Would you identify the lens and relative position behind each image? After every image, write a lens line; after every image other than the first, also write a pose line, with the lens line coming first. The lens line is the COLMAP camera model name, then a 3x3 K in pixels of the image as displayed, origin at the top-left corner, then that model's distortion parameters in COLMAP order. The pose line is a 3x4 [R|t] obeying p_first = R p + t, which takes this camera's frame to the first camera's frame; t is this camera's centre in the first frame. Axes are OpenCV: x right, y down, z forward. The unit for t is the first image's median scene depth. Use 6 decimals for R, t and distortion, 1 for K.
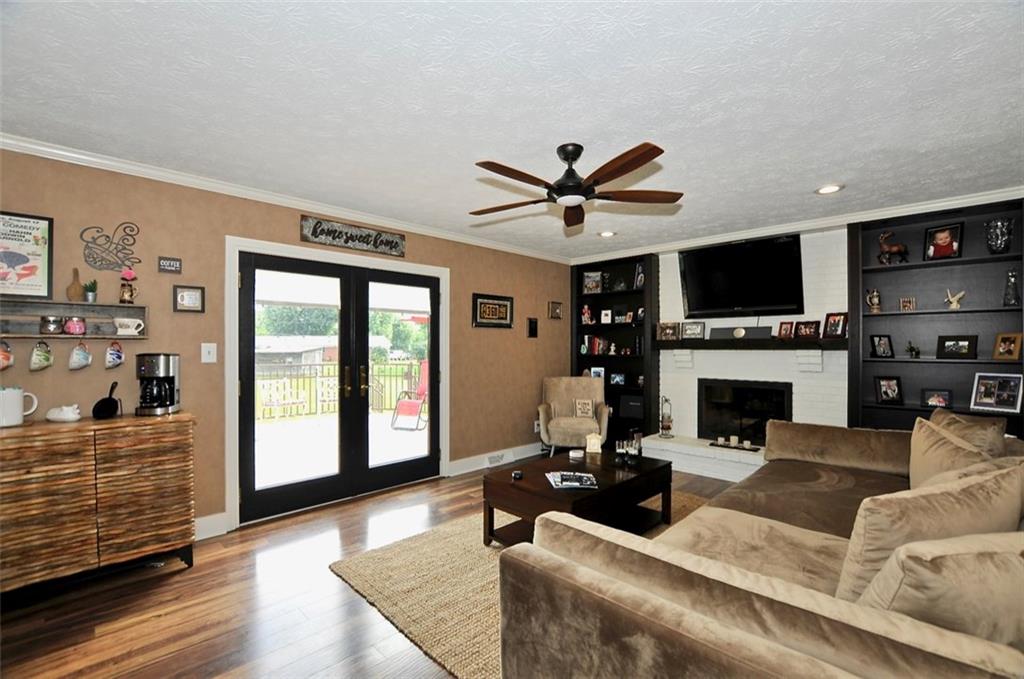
lens RADIAL K [[452.4, 0, 518.1], [0, 452.4, 347.0], [0, 0, 1]] dist [-0.028086, 0.003846]
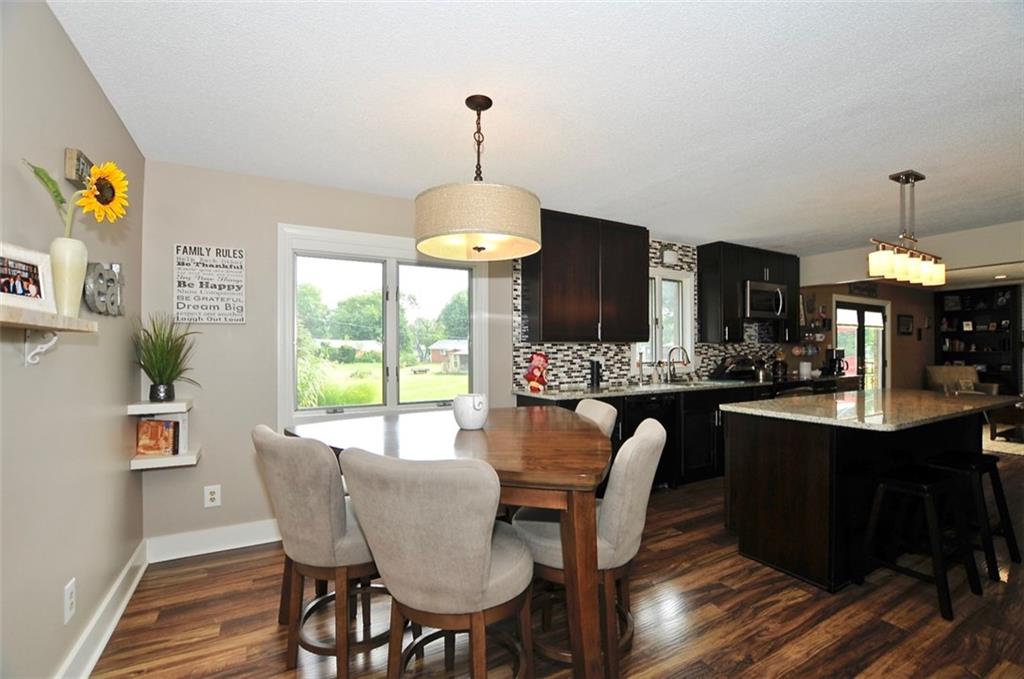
lens RADIAL K [[452.4, 0, 511.8], [0, 452.4, 349.3], [0, 0, 1]] dist [-0.028086, 0.003846]
pose [[0.959510, -0.004850, -0.281633, -1.161700], [0.003067, 0.999972, -0.006773, 0.019934], [0.281658, 0.005635, 0.959498, -1.127545]]
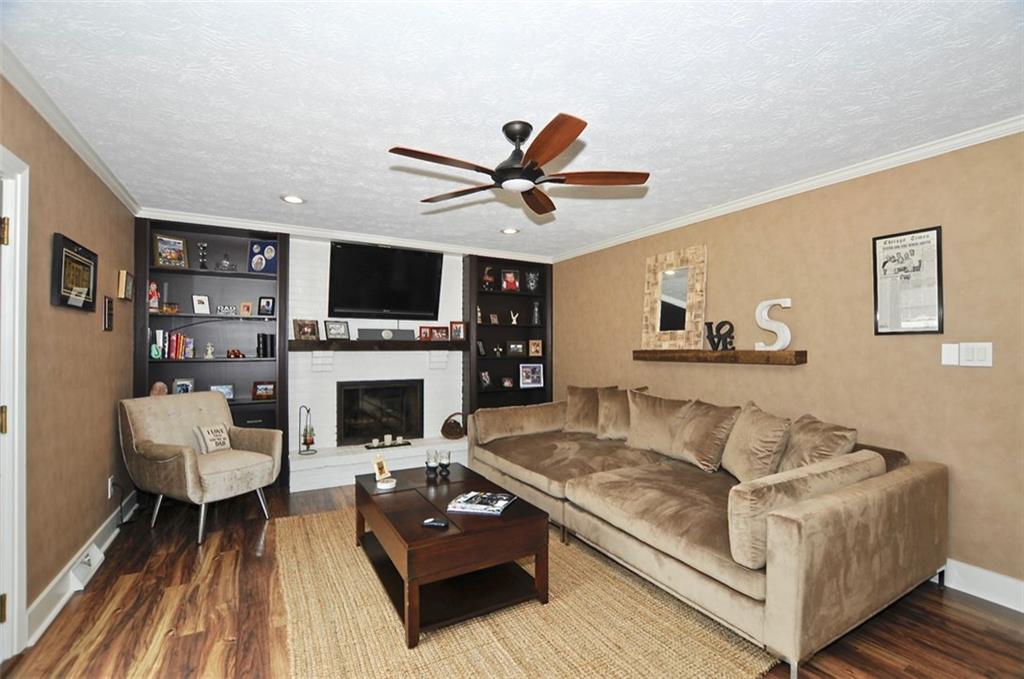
lens RADIAL K [[452.4, 0, 519.7], [0, 452.4, 345.4], [0, 0, 1]] dist [-0.028086, 0.003846]
pose [[0.268138, 0.005932, 0.963362, -0.471882], [-0.001395, 0.999982, -0.005769, -0.000920], [-0.963380, 0.000203, 0.268141, 0.472461]]
